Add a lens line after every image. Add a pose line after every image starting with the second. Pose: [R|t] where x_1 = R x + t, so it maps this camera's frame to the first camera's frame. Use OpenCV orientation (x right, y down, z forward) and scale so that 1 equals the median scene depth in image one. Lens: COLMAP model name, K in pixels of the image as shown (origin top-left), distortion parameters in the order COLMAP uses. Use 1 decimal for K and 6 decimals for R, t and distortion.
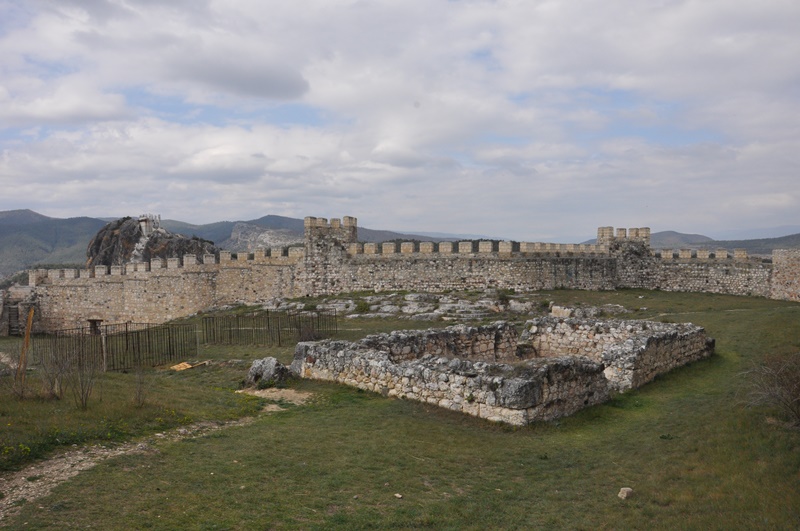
lens RADIAL K [[620.5, 0, 415.0], [0, 620.5, 280.8], [0, 0, 1]] dist [-0.152398, 0.111486]
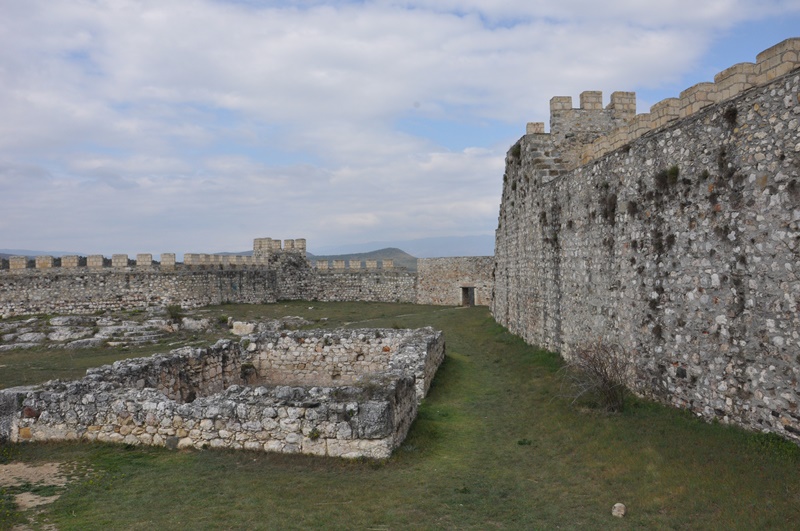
lens RADIAL K [[620.5, 0, 406.5], [0, 620.5, 266.7], [0, 0, 1]] dist [-0.152398, 0.111486]
pose [[0.820122, -0.014555, 0.572004, -0.074219], [0.042812, 0.998435, -0.035977, 0.002627], [-0.570585, 0.053994, 0.819462, 0.079432]]
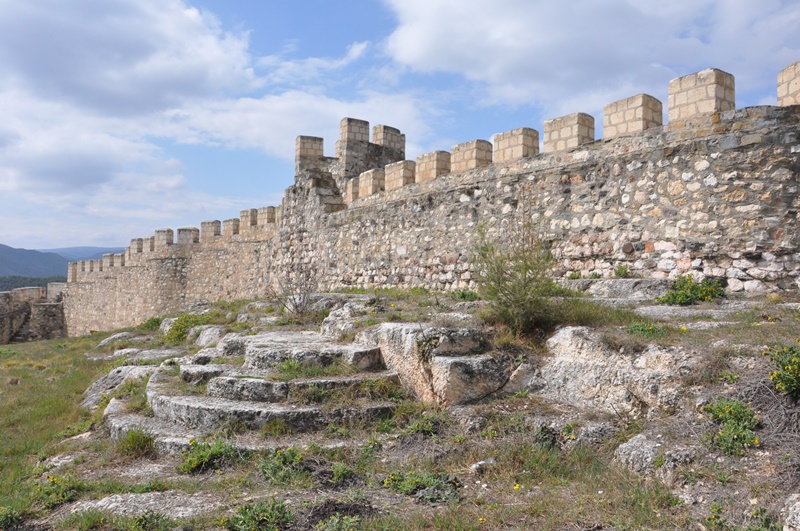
lens RADIAL K [[620.5, 0, 392.0], [0, 620.5, 264.9], [0, 0, 1]] dist [-0.152398, 0.111486]
pose [[0.795464, -0.014242, -0.605834, 0.188665], [-0.025175, 0.998084, -0.056518, 0.022252], [0.605478, 0.060210, 0.793581, 0.757701]]
